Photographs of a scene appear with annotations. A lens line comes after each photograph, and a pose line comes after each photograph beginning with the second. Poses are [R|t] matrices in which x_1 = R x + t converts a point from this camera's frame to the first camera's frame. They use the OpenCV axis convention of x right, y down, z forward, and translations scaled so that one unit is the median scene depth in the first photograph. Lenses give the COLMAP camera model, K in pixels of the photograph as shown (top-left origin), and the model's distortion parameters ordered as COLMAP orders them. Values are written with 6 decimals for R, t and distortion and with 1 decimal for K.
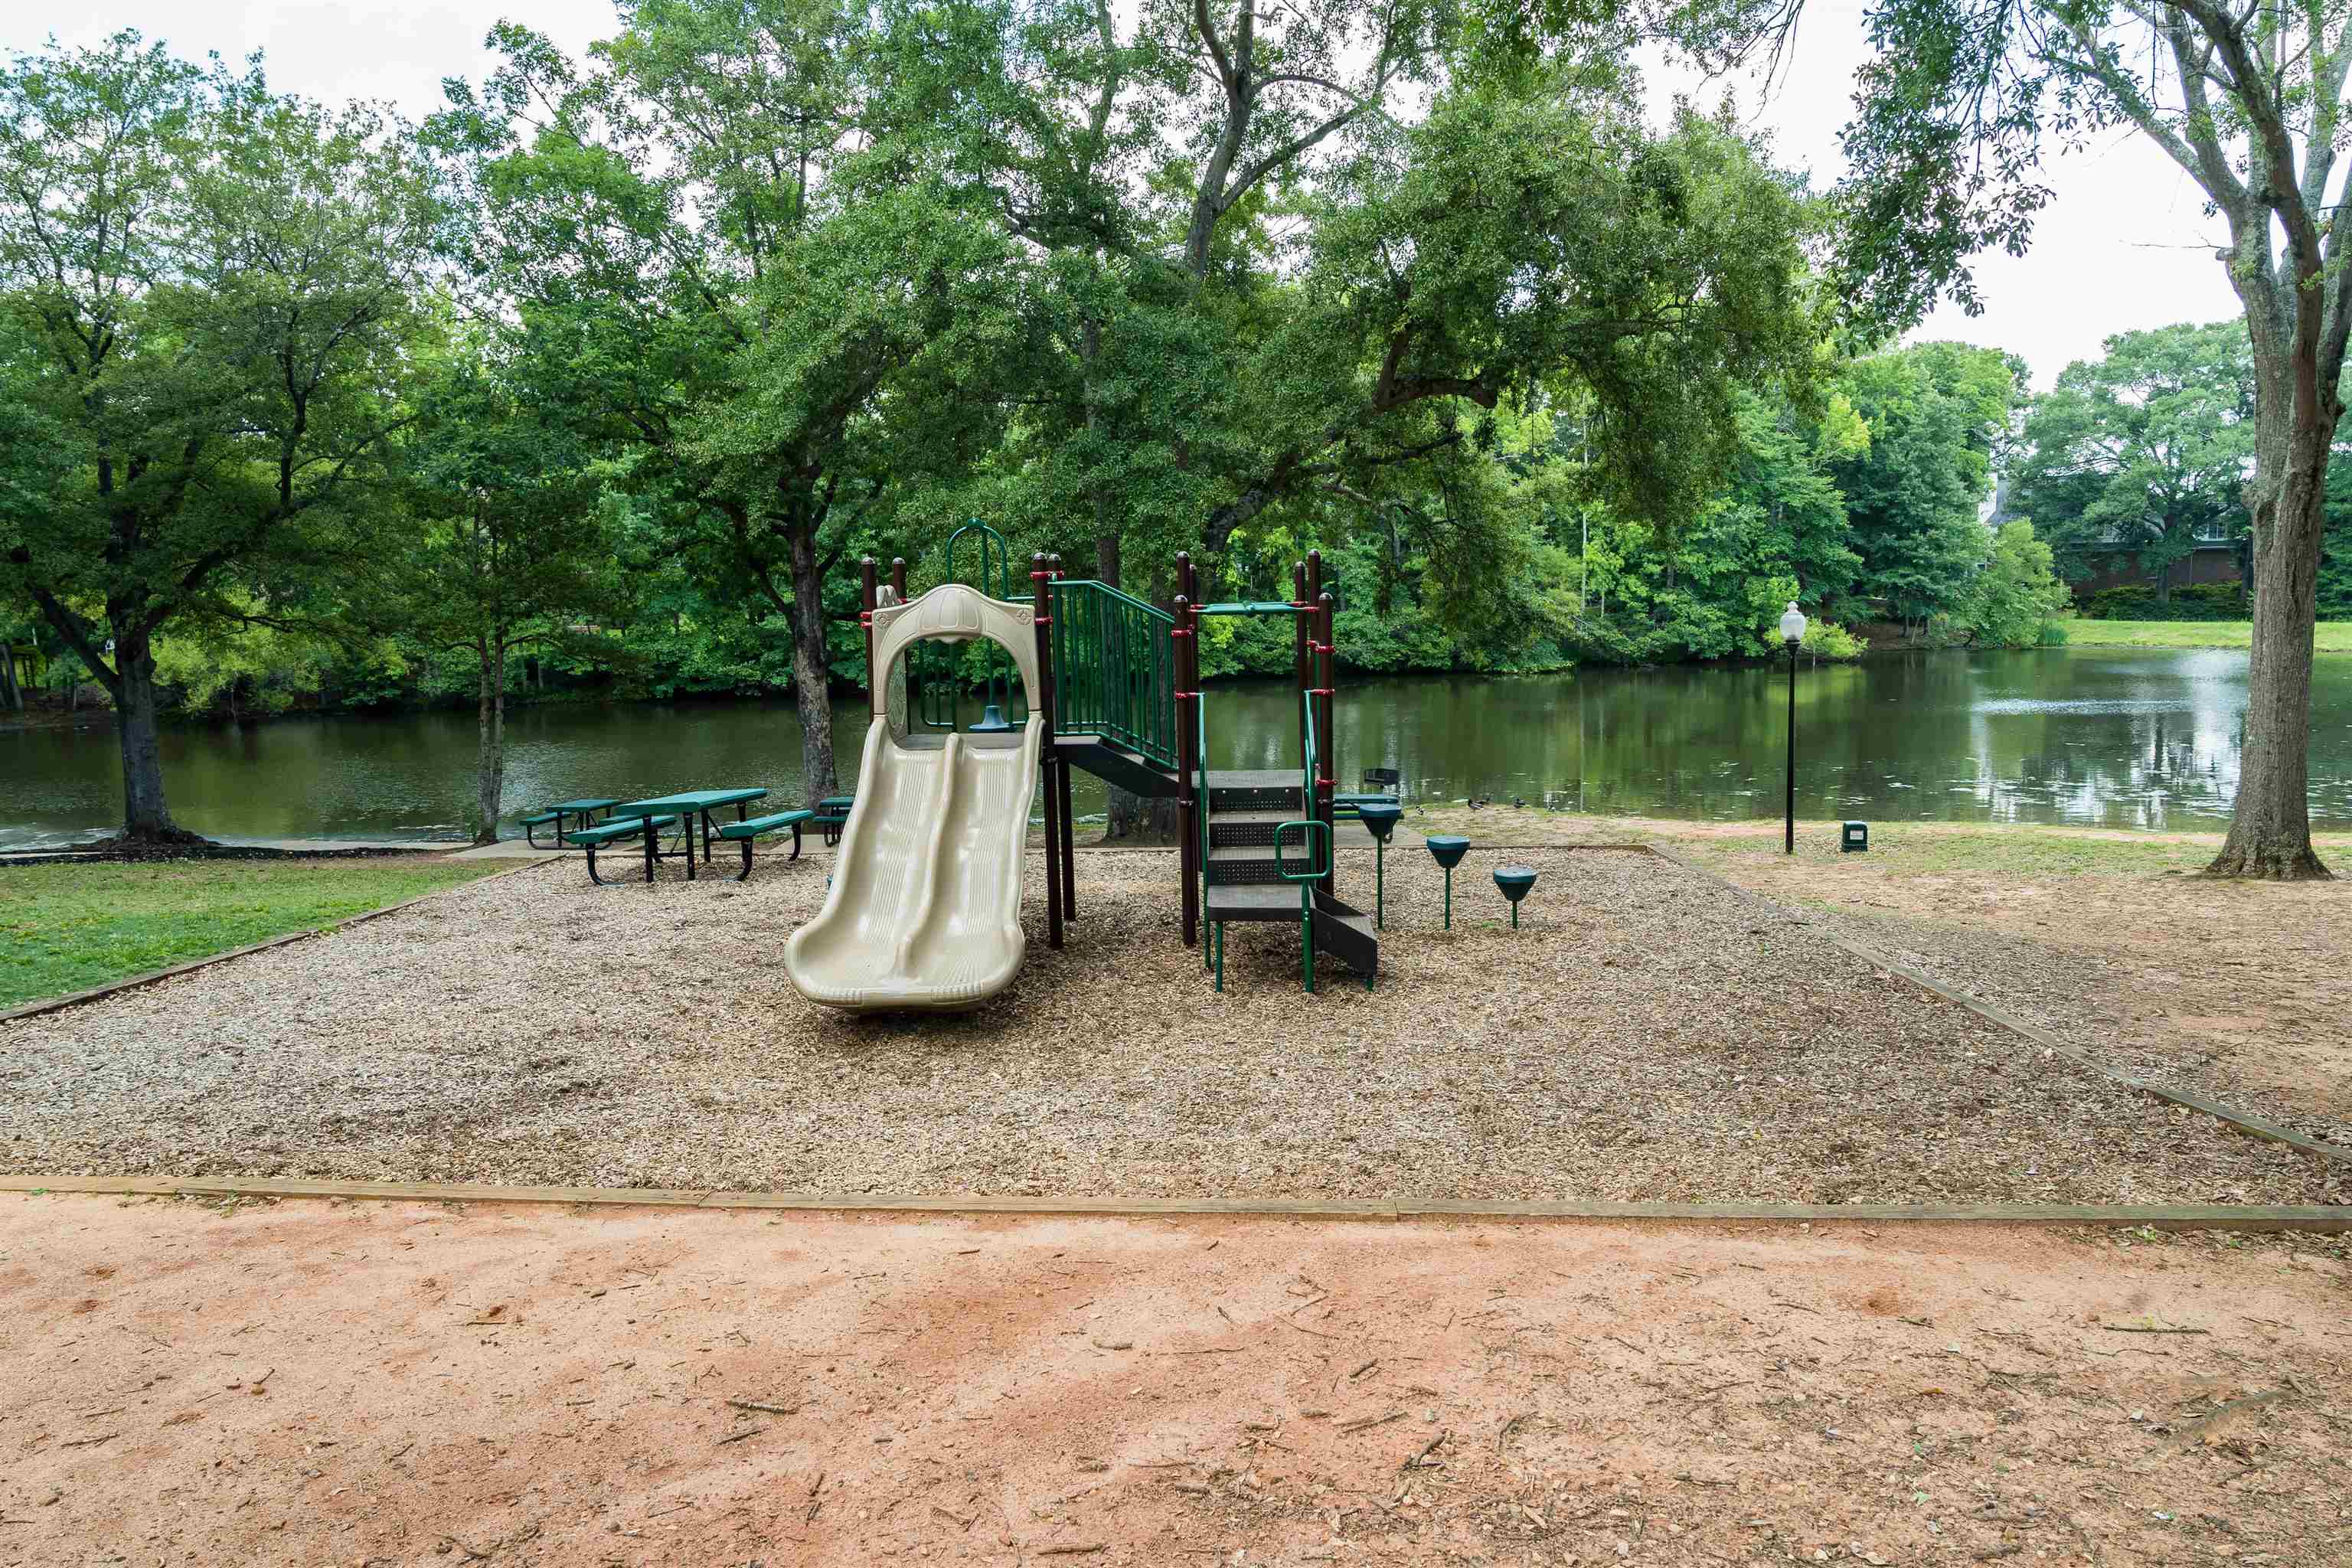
lens RADIAL K [[1605.4, 0, 1176.0], [0, 1605.4, 784.0], [0, 0, 1]] dist [-0.018034, 0.004410]
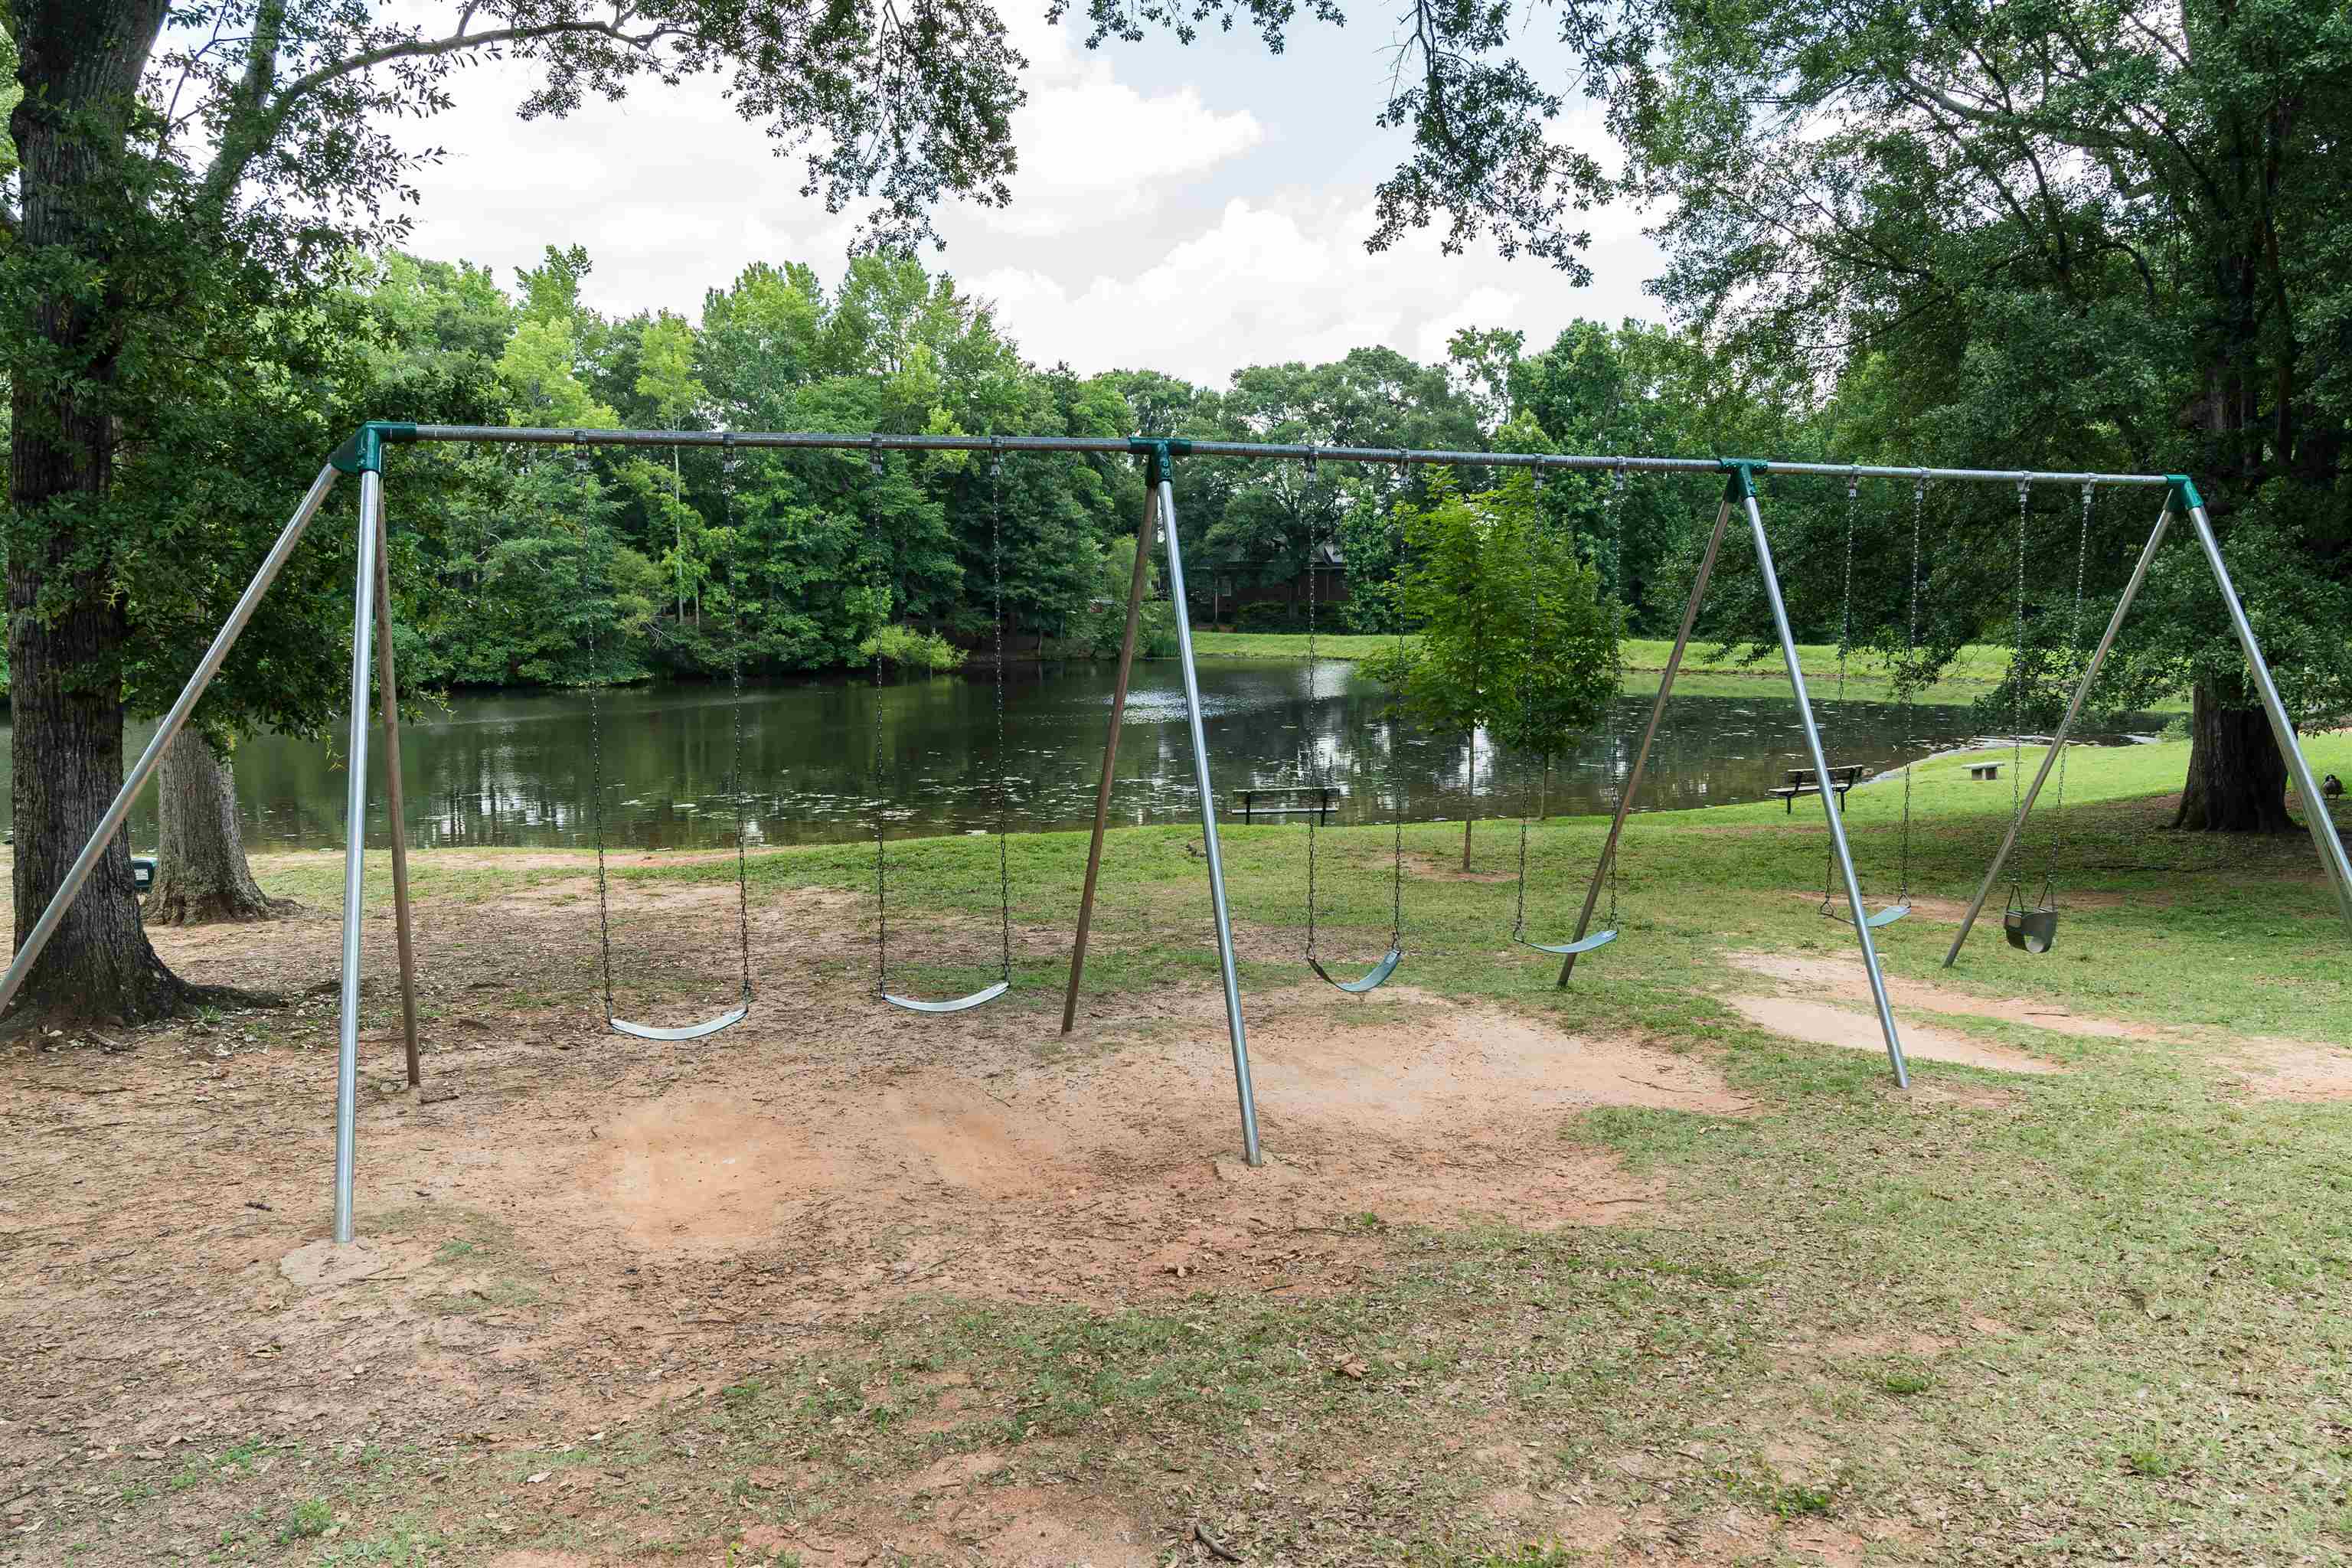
lens RADIAL K [[1605.4, 0, 1176.0], [0, 1605.4, 784.0], [0, 0, 1]] dist [-0.018034, 0.004410]
pose [[0.930011, -0.030298, 0.366280, 0.181392], [0.033560, 0.999433, -0.002539, 0.001364], [-0.365996, 0.014654, 0.930501, 0.009343]]
